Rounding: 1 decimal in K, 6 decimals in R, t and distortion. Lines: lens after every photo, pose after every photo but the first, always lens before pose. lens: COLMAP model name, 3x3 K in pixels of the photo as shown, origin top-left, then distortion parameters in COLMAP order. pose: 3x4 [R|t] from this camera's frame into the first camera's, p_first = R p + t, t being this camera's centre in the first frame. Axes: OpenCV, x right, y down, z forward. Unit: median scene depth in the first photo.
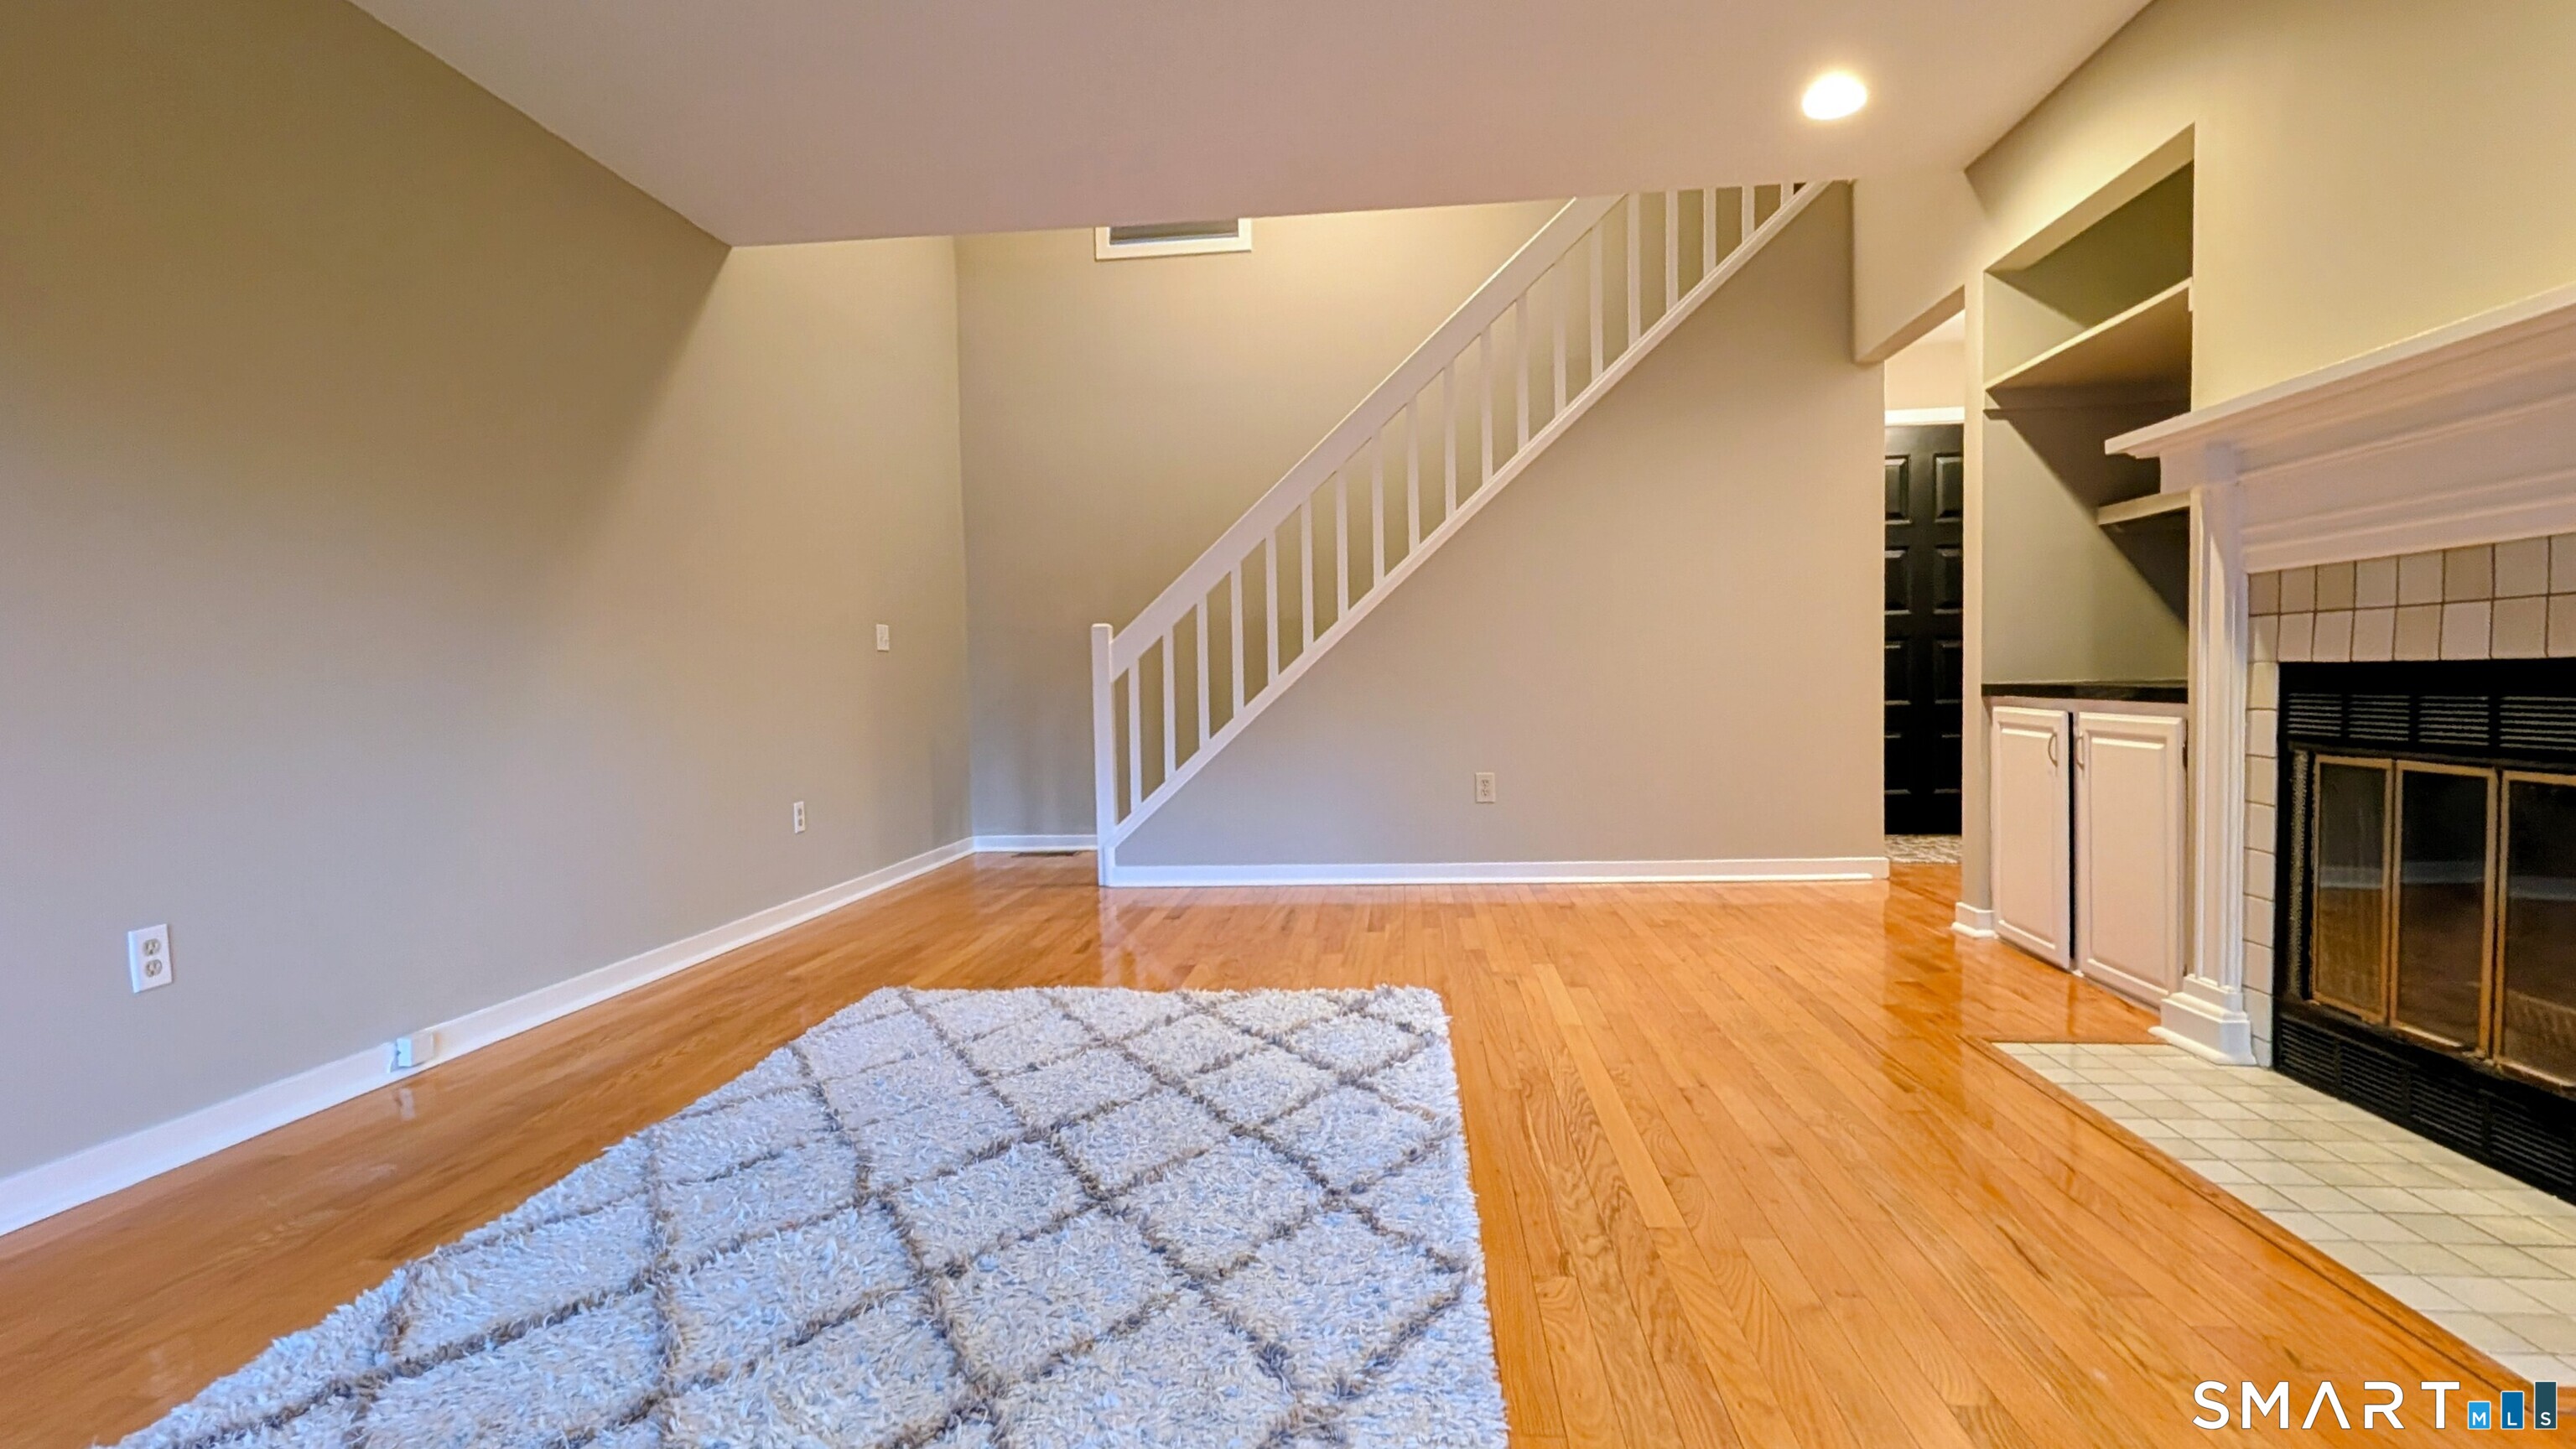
lens RADIAL K [[1170.7, 0, 1288.0], [0, 1170.7, 724.5], [0, 0, 1]] dist [-0.001182, -0.000222]
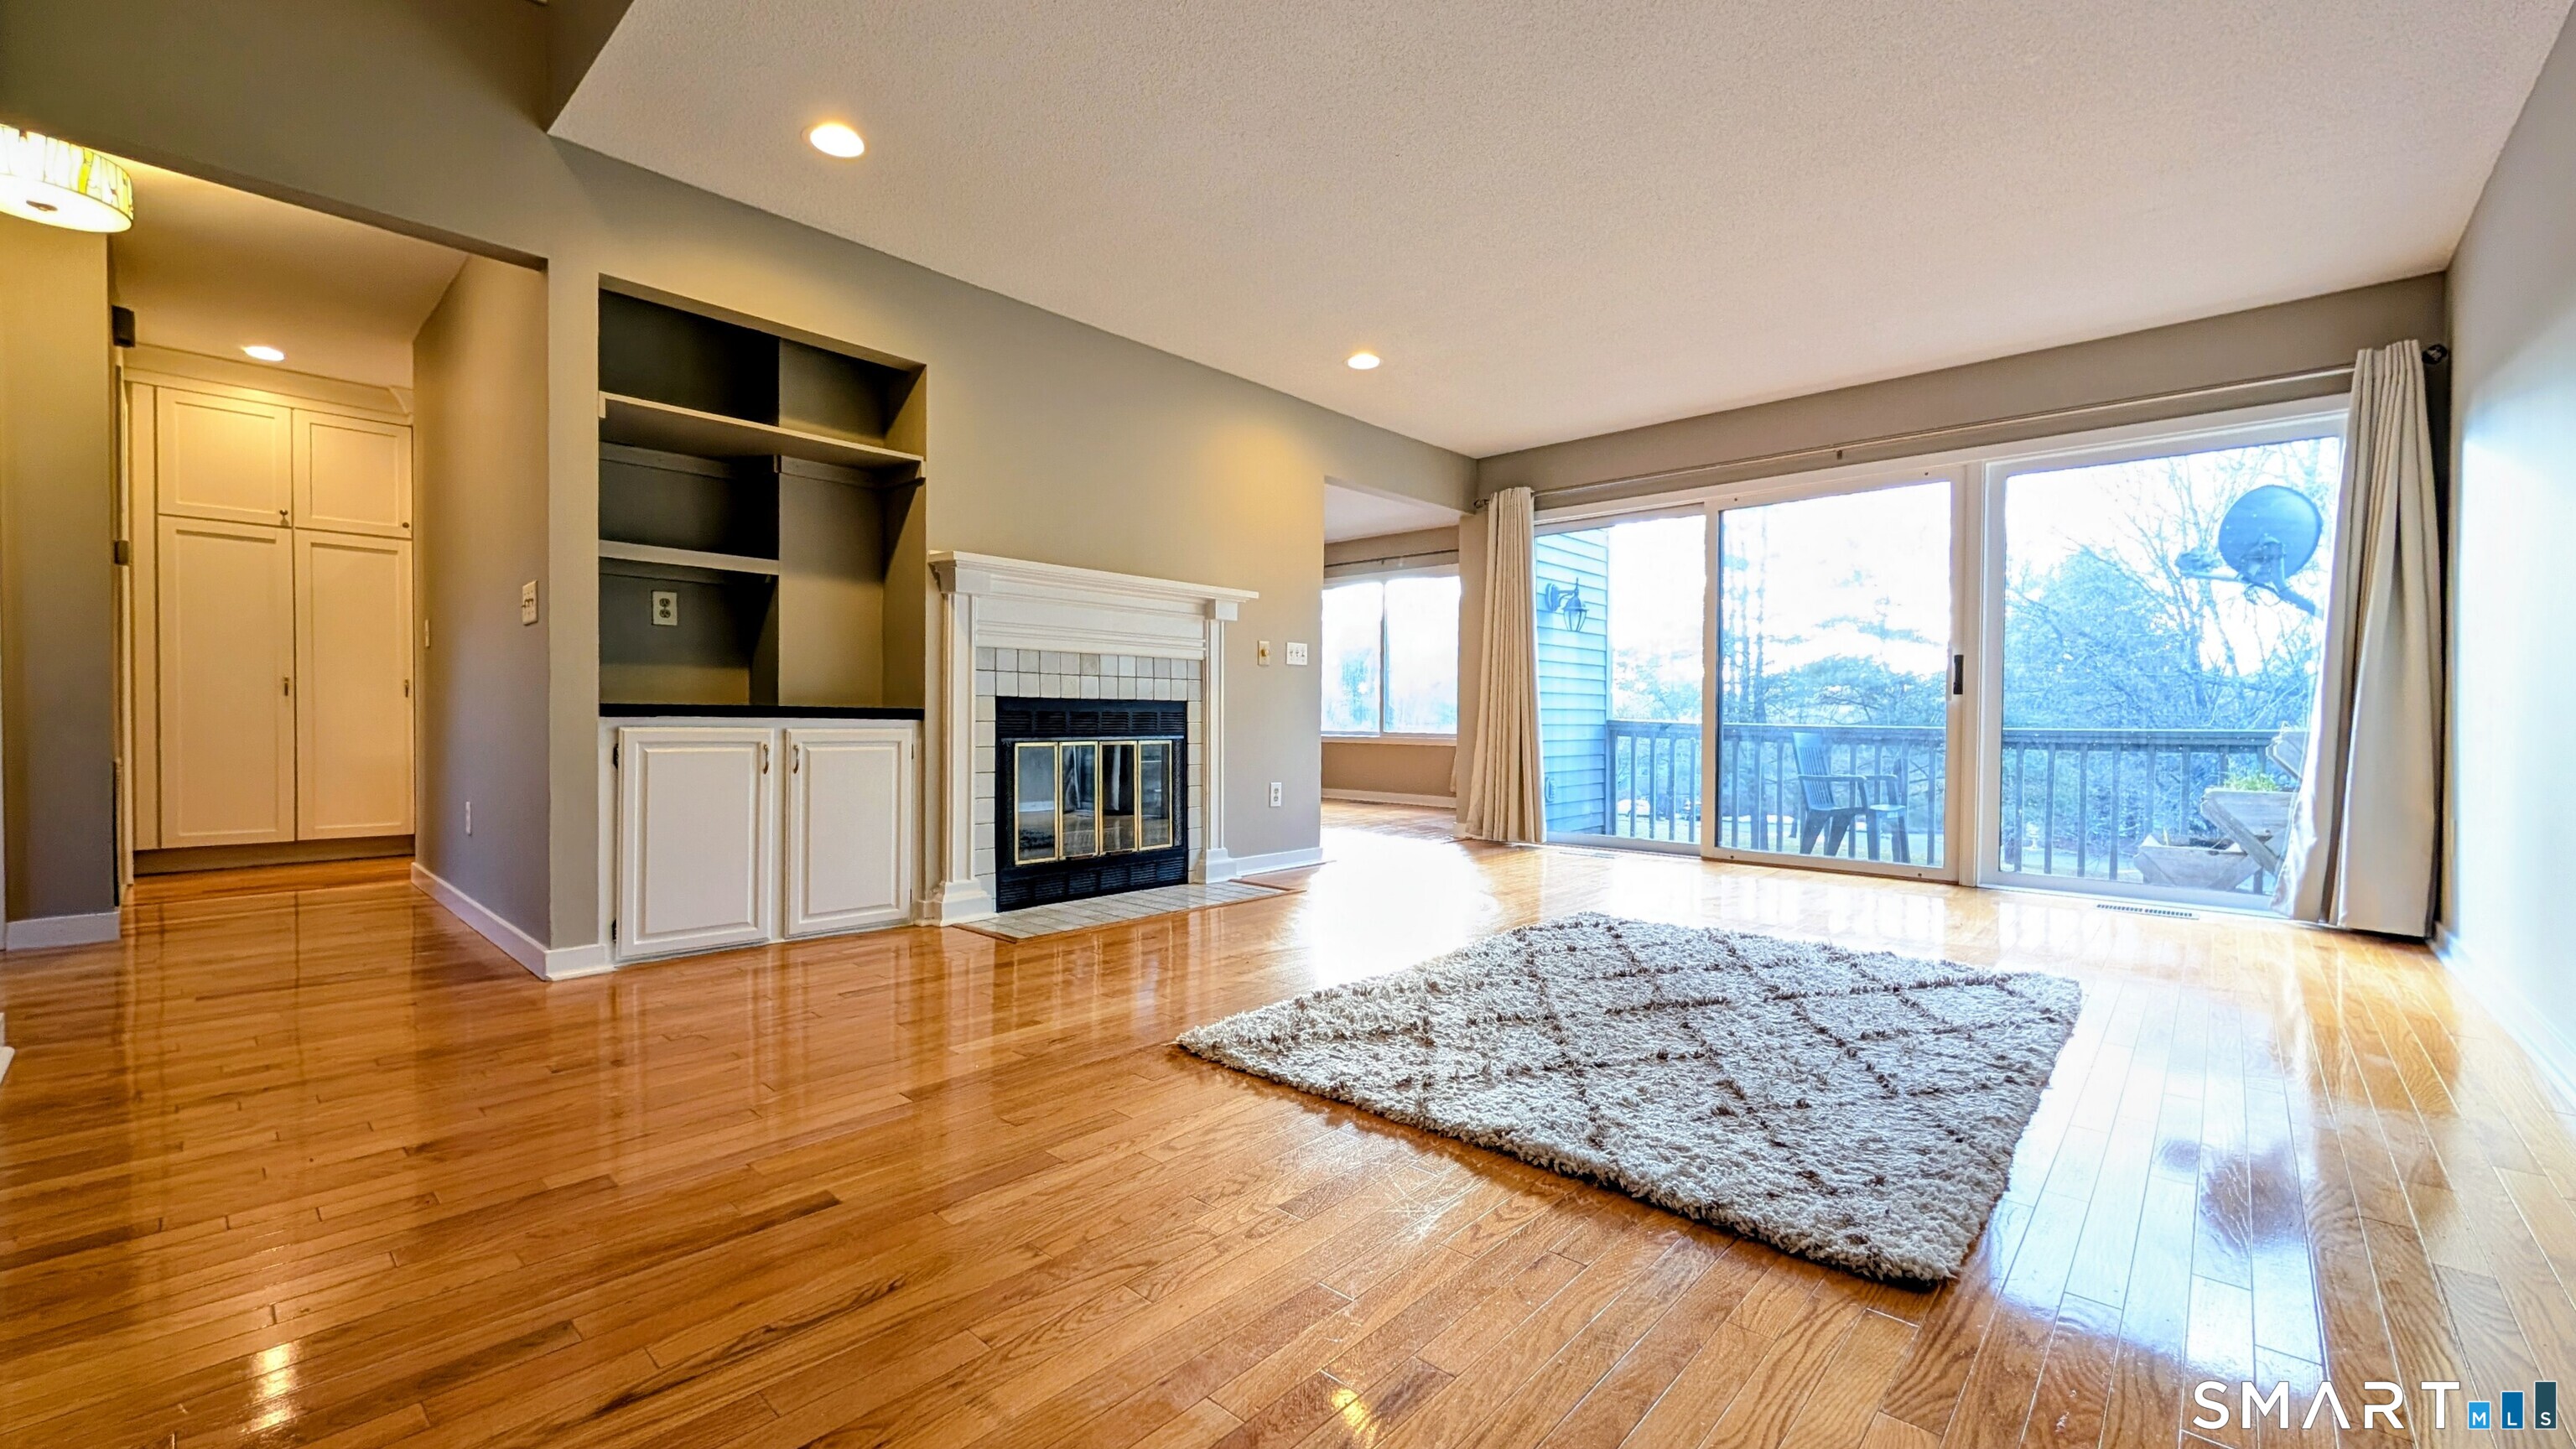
lens RADIAL K [[999.6, 0, 1288.0], [0, 999.6, 724.5], [0, 0, 1]] dist [0.000139, -0.000025]
pose [[-0.768776, 0.007166, 0.639478, -0.551247], [0.041918, 0.998351, 0.039207, -0.049383], [-0.638143, 0.056947, -0.767809, 1.942669]]
